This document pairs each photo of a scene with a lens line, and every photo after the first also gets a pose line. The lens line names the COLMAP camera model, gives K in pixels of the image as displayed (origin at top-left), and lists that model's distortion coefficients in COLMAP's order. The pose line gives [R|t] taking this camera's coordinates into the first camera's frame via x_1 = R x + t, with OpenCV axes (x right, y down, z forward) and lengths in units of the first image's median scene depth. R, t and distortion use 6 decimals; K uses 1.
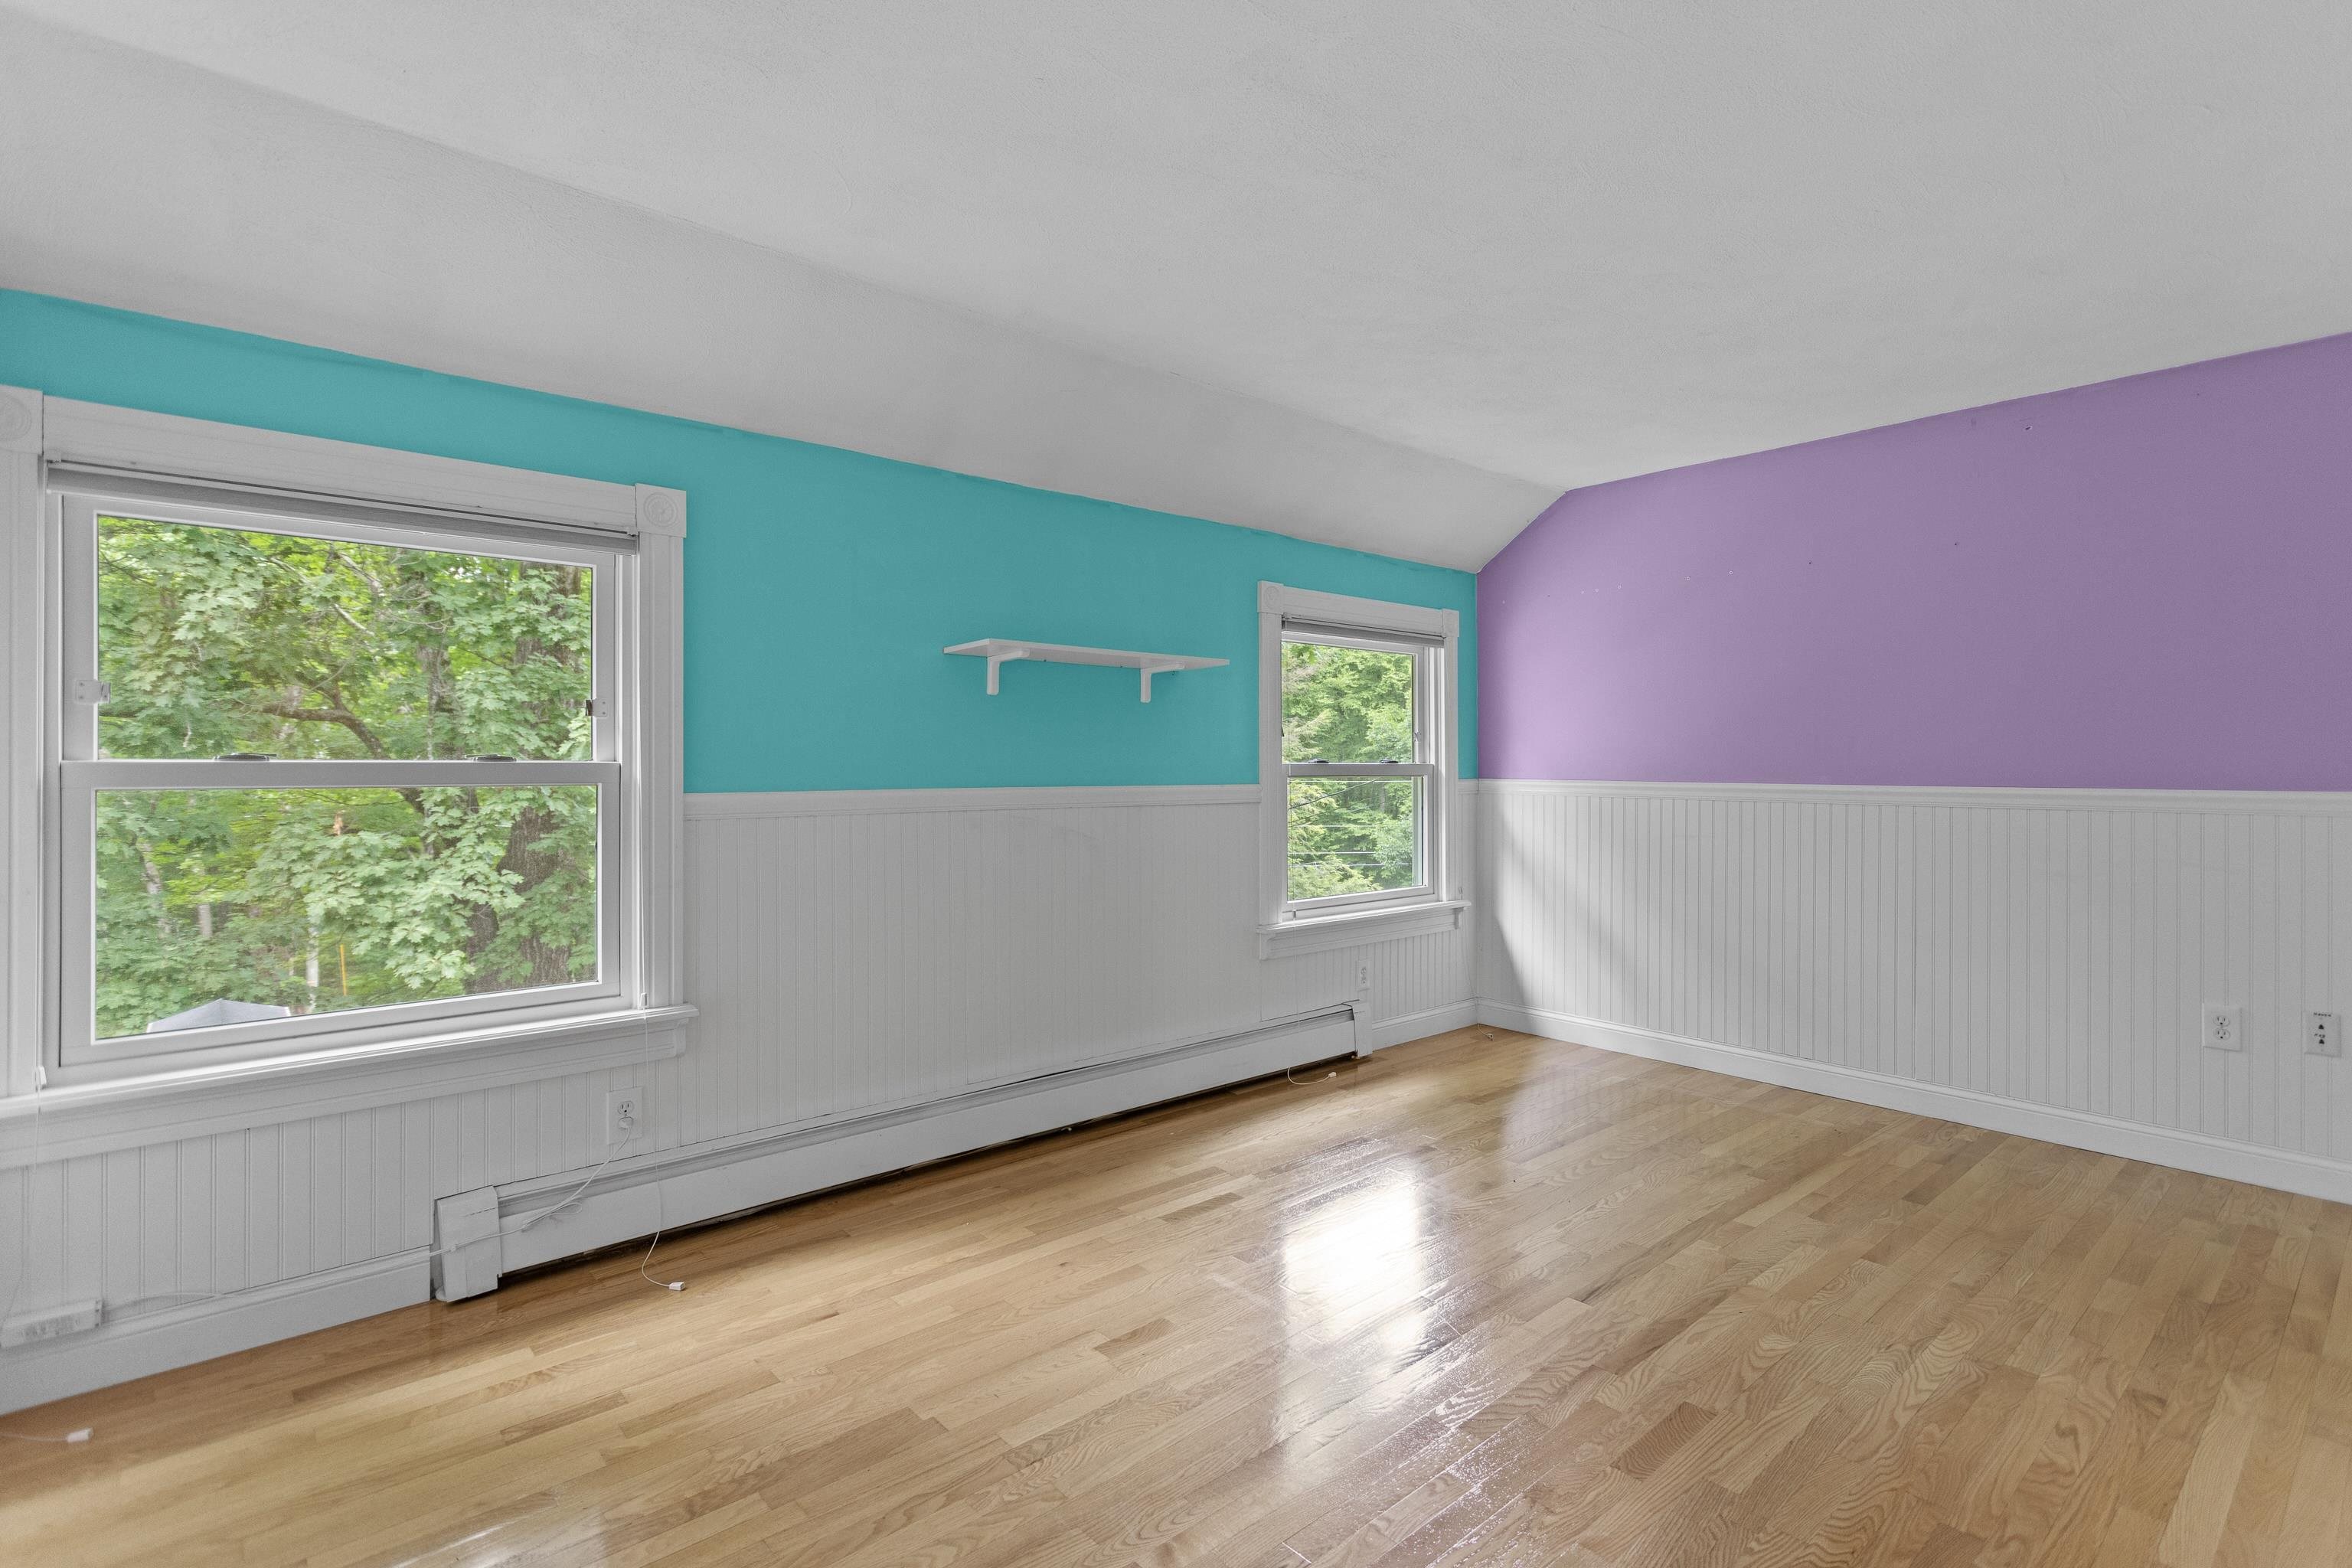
lens RADIAL K [[1121.5, 0, 1166.8], [0, 1121.5, 751.8], [0, 0, 1]] dist [-0.001385, 0.000118]
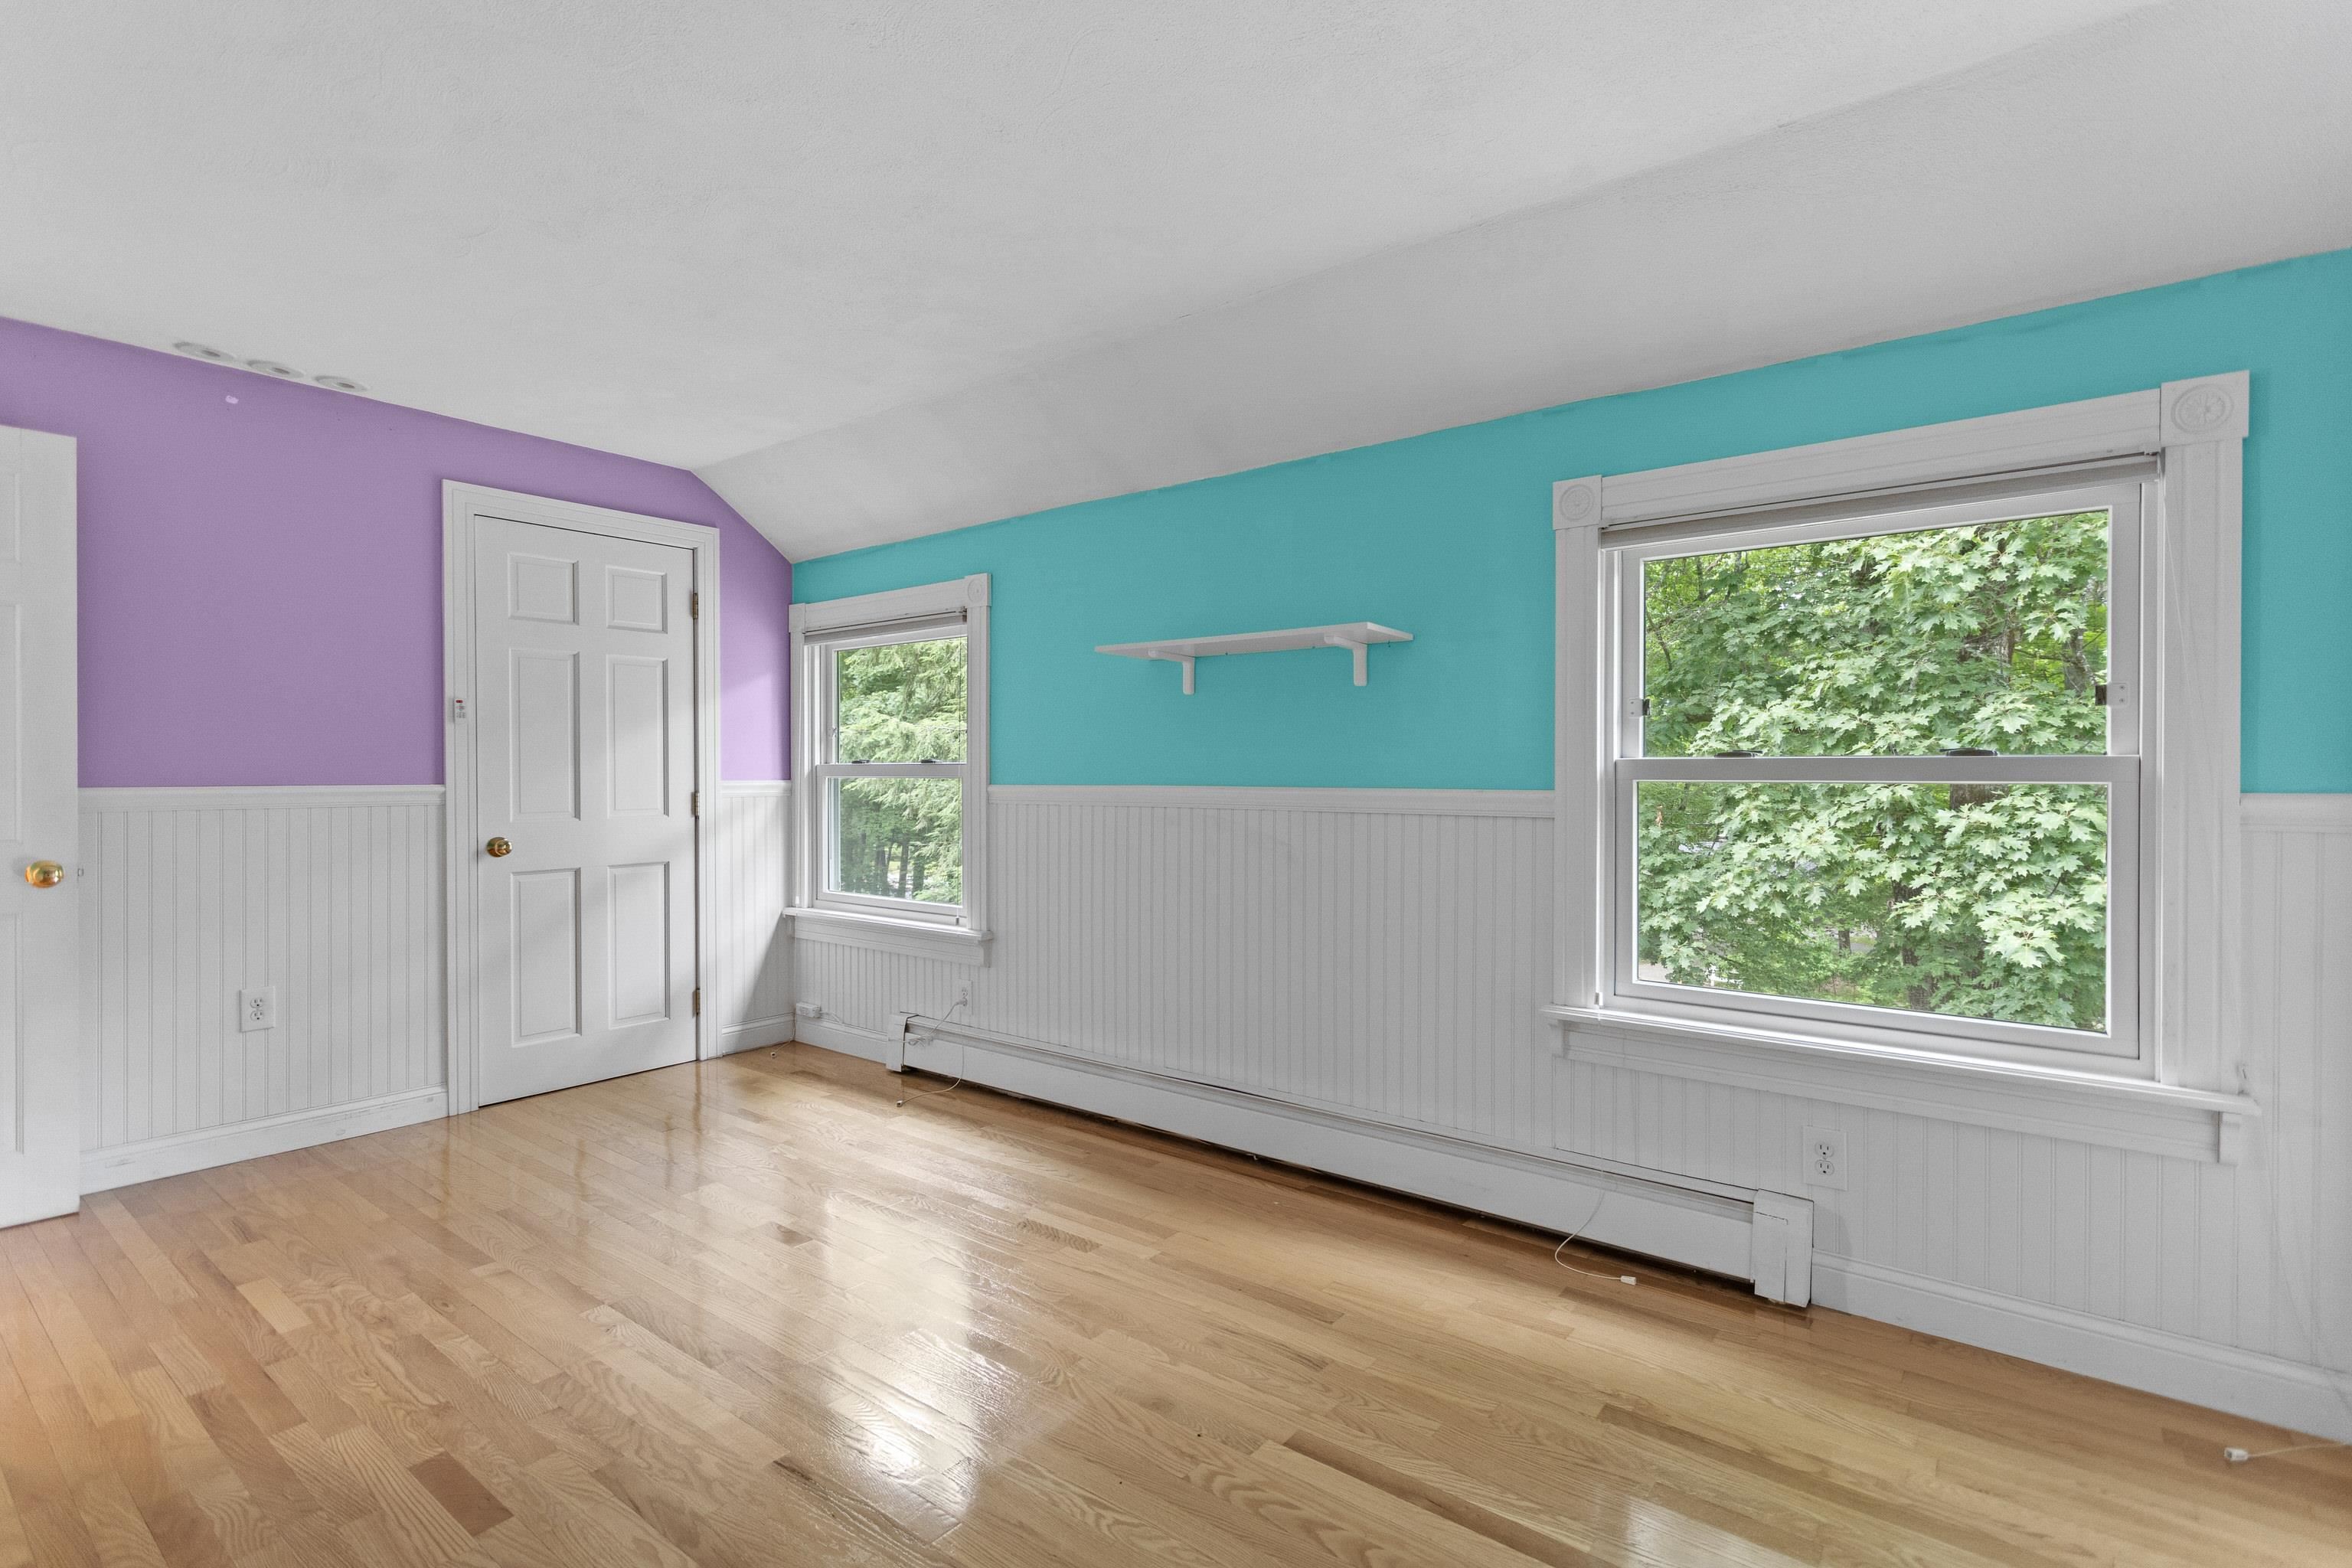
lens RADIAL K [[1098.7, 0, 1188.4], [0, 1098.7, 767.7], [0, 0, 1]] dist [-0.000239, 0.000322]
pose [[0.198349, 0.000362, -0.980131, 0.761640], [0.015395, 0.999875, 0.003485, 0.010962], [0.980011, -0.015780, 0.198318, 0.743829]]
